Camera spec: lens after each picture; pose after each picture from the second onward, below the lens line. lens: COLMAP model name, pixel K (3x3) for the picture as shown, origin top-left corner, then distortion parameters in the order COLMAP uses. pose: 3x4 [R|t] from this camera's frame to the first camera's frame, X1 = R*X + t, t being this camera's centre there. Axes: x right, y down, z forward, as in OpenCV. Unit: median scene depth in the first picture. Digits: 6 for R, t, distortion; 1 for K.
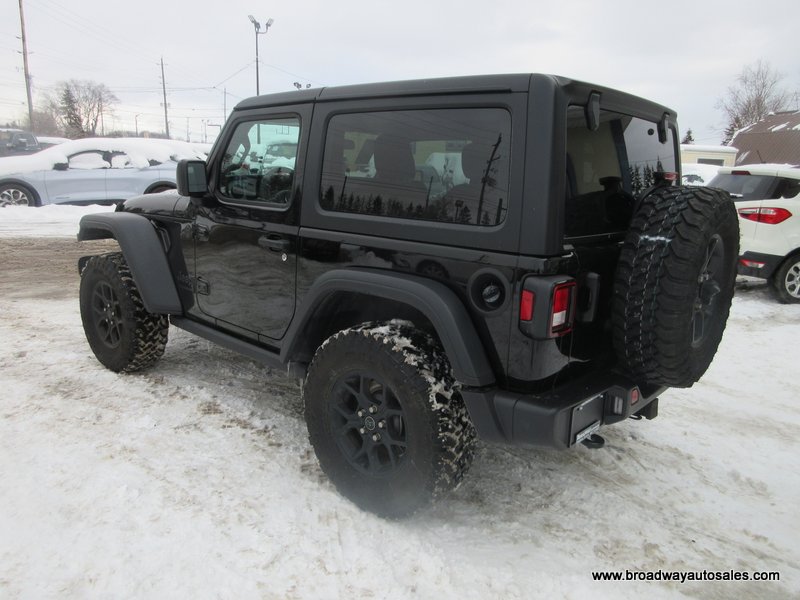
lens RADIAL K [[609.2, 0, 399.7], [0, 609.2, 294.5], [0, 0, 1]] dist [0.011053, -0.000470]
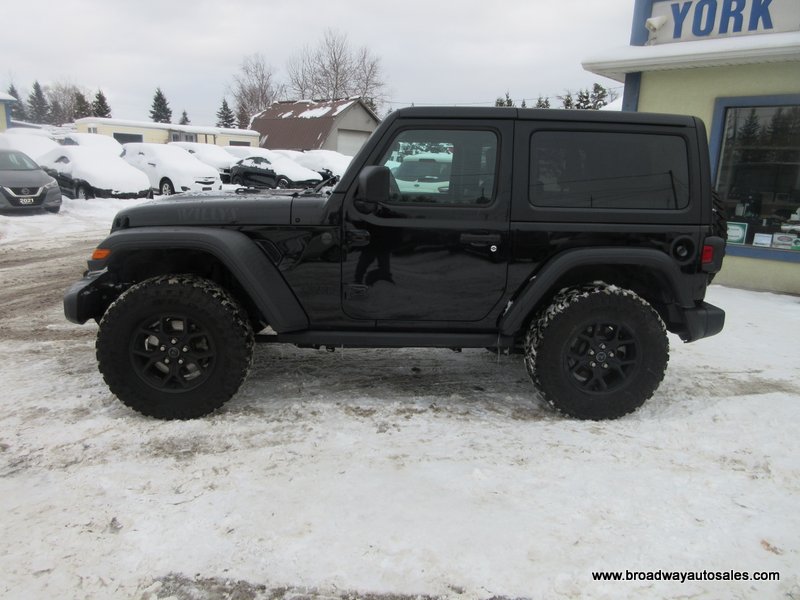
lens RADIAL K [[609.2, 0, 399.7], [0, 609.2, 294.5], [0, 0, 1]] dist [0.011053, -0.000470]
pose [[0.698034, -0.165352, 0.696712, -1.012831], [0.141866, 0.985622, 0.091784, -0.094558], [-0.701871, 0.034771, 0.711455, 0.249198]]
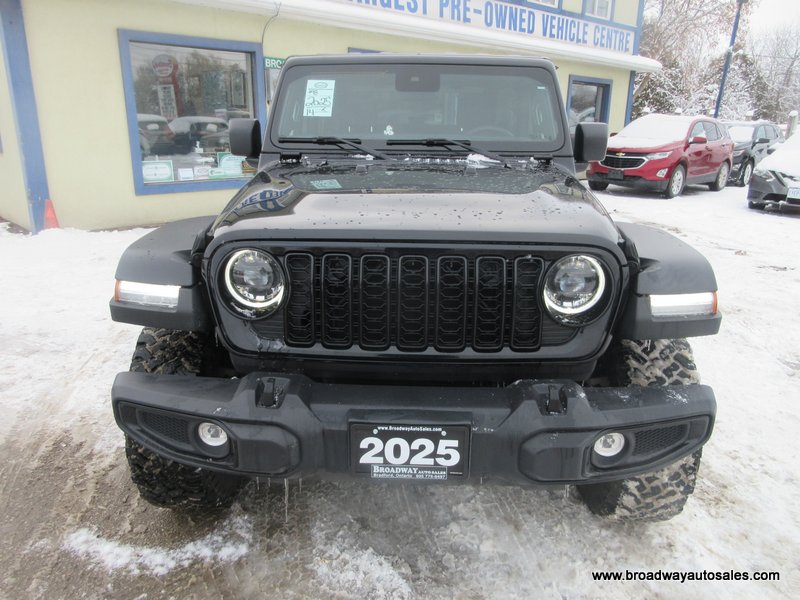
lens RADIAL K [[609.2, 0, 399.7], [0, 609.2, 294.5], [0, 0, 1]] dist [0.011053, -0.000470]
pose [[-0.639449, -0.261567, 0.722971, -0.877521], [0.117237, 0.896178, 0.427925, -0.411680], [-0.759843, 0.358395, -0.542395, 1.782855]]
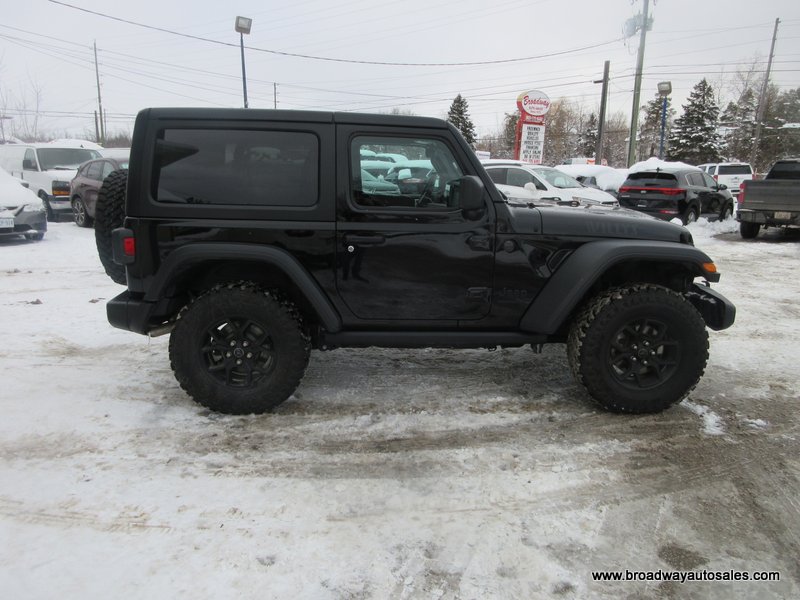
lens RADIAL K [[609.2, 0, 399.7], [0, 609.2, 294.5], [0, 0, 1]] dist [0.011053, -0.000470]
pose [[-0.719217, 0.092880, -0.688549, 0.846910], [-0.191046, 0.926385, 0.324517, -0.405681], [0.668003, 0.364943, -0.648528, 2.022169]]
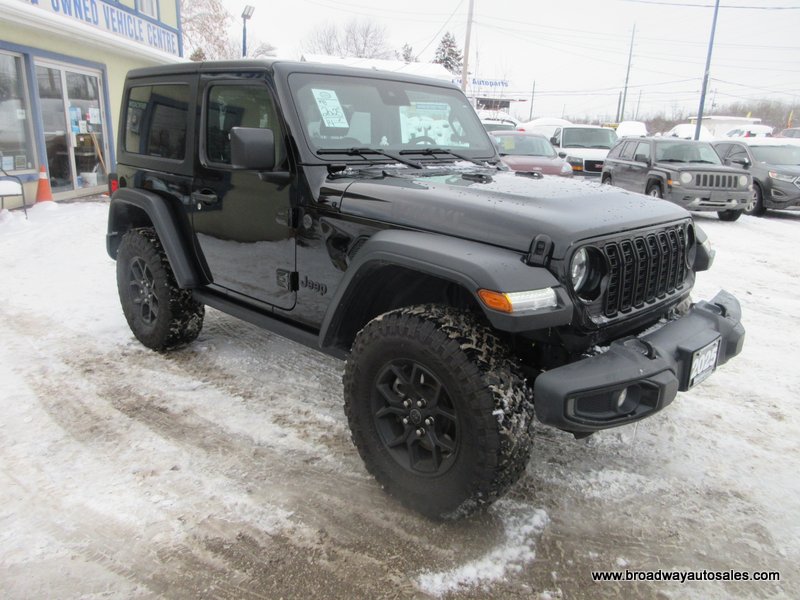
lens RADIAL K [[606.4, 0, 401.1], [0, 606.4, 296.1], [0, 0, 1]] dist [0.013461, -0.001636]
pose [[-0.995616, -0.086556, 0.035452, -0.224904], [-0.060811, 0.886983, 0.457781, -0.470021], [-0.071069, 0.453618, -0.888358, 2.191687]]
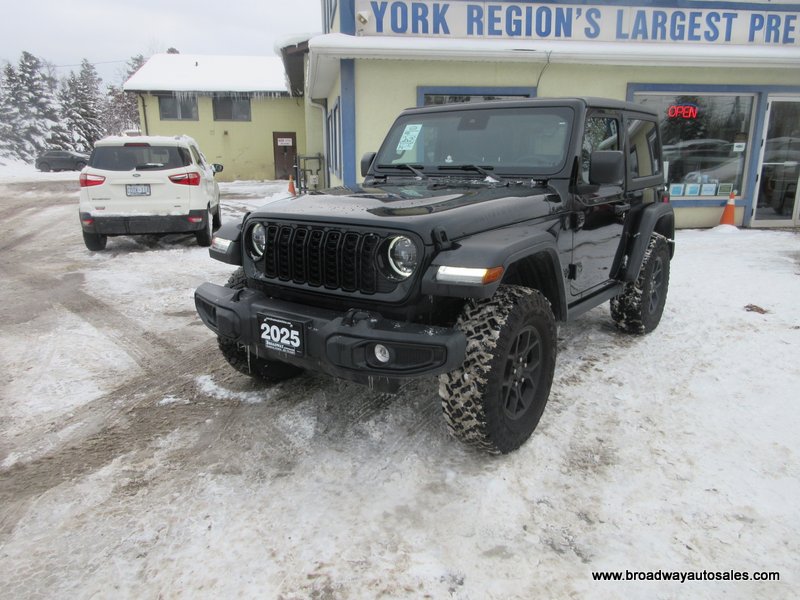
lens RADIAL K [[609.2, 0, 399.7], [0, 609.2, 294.5], [0, 0, 1]] dist [0.011053, -0.000470]
pose [[-0.087574, -0.268021, 0.959425, -1.397199], [0.205852, 0.937468, 0.280677, -0.353538], [-0.974657, 0.222080, -0.026925, 1.402975]]
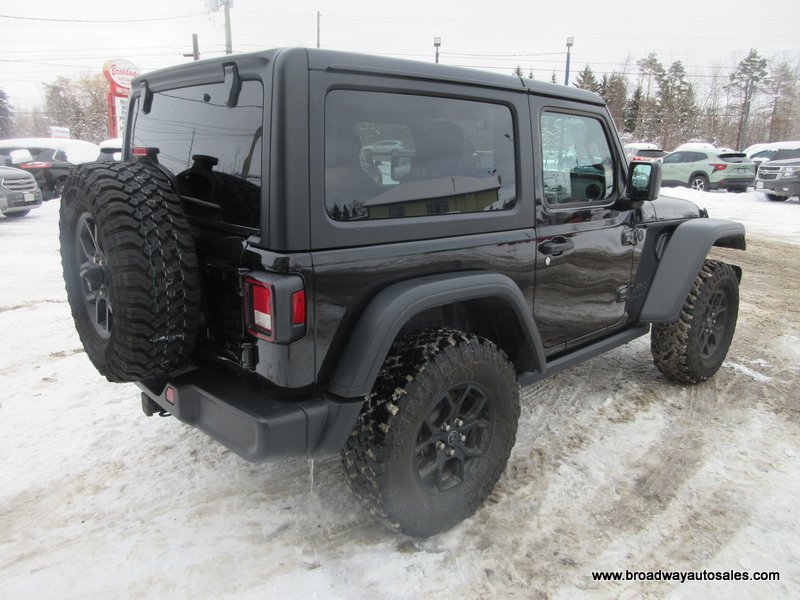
lens RADIAL K [[605.9, 0, 400.0], [0, 605.9, 300.0], [0, 0, 1]] dist [0.007495, 0.001651]
pose [[-0.112589, 0.201340, -0.973029, 0.983060], [-0.221557, 0.949515, 0.222110, -0.202098], [0.968626, 0.240589, -0.062297, 1.110628]]
